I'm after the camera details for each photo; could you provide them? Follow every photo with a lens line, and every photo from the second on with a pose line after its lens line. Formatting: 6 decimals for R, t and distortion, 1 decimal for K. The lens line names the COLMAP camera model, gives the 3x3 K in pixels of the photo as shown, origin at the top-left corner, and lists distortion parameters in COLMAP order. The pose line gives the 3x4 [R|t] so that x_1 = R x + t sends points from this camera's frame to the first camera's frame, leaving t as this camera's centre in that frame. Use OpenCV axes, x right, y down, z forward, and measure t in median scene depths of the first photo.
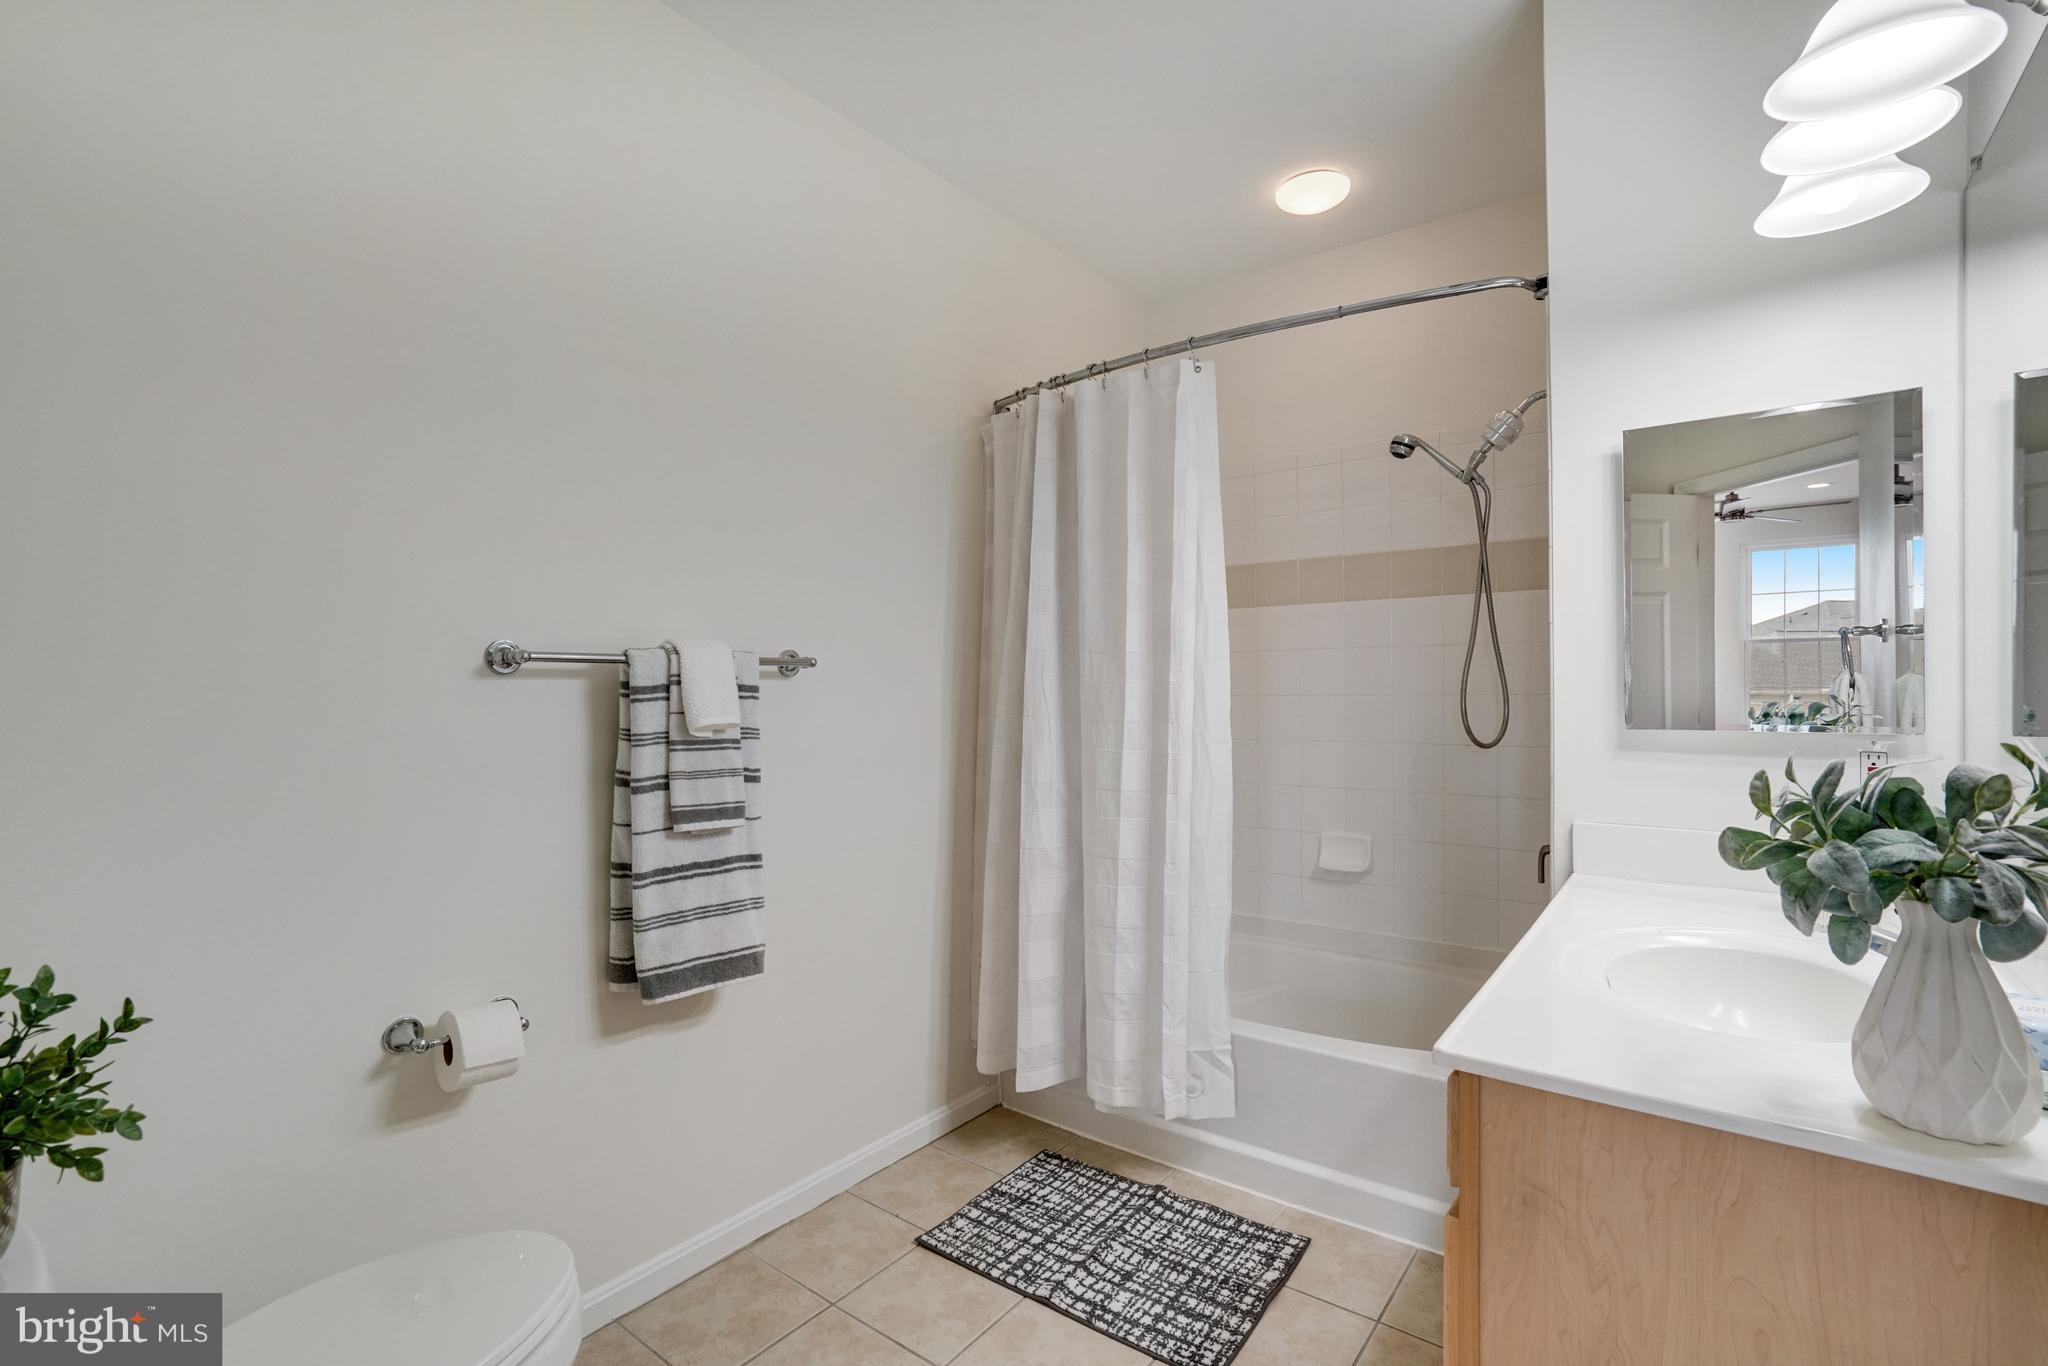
lens RADIAL K [[947.1, 0, 1015.2], [0, 947.1, 689.8], [0, 0, 1]] dist [-0.035212, 0.012639]
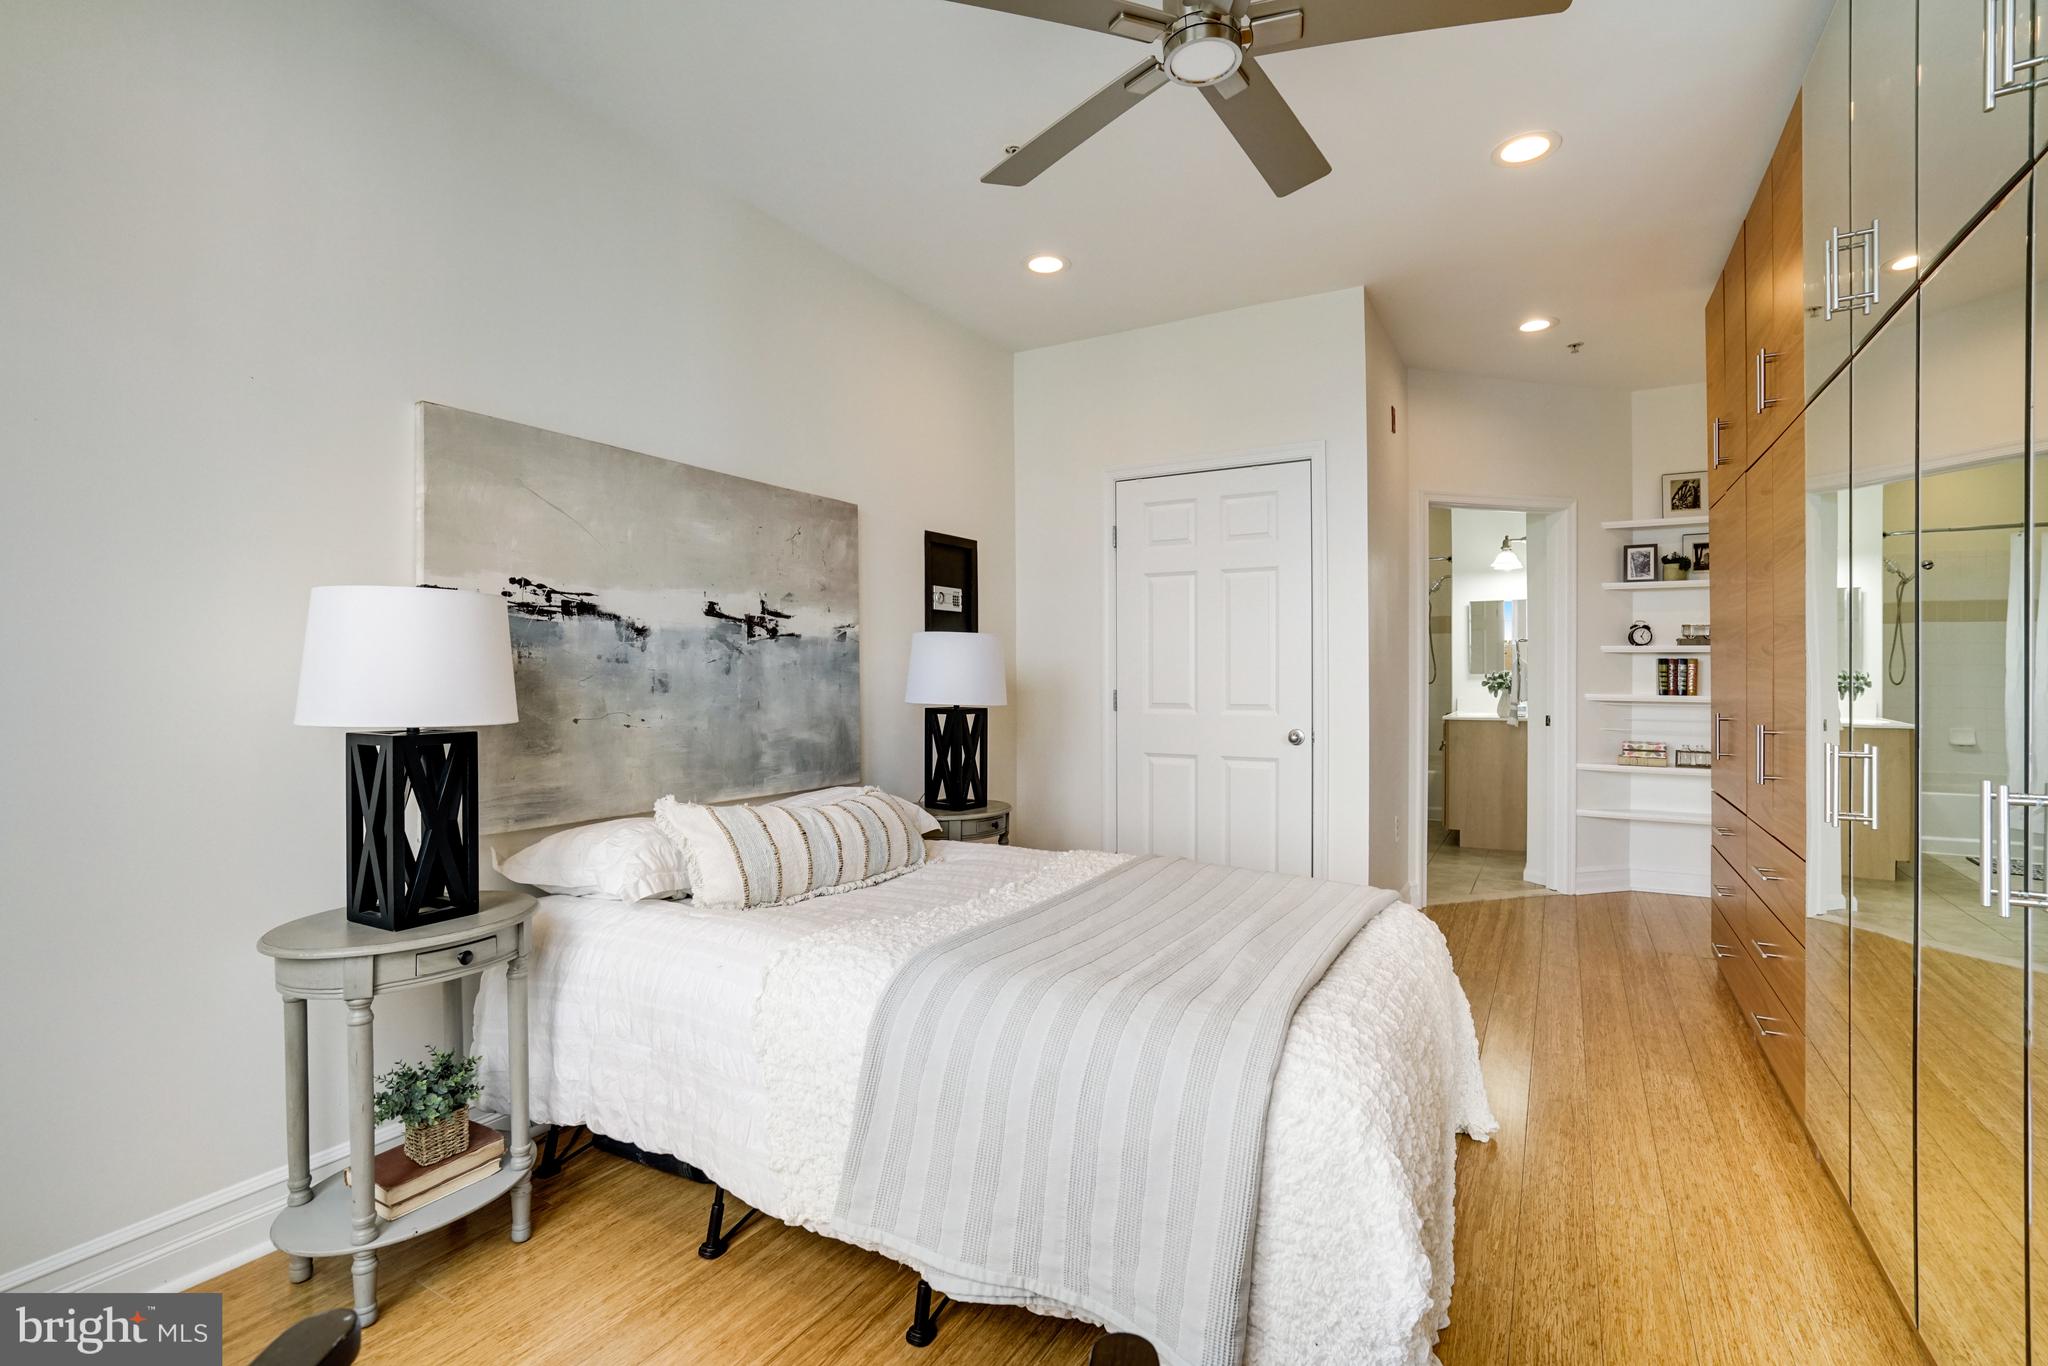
lens RADIAL K [[947.1, 0, 1005.7], [0, 947.1, 679.7], [0, 0, 1]] dist [-0.035212, 0.012639]
pose [[0.993411, 0.001232, 0.114601, -1.400346], [-0.001375, 0.999998, 0.001168, 0.049636], [-0.114600, -0.001318, 0.993411, -2.176563]]
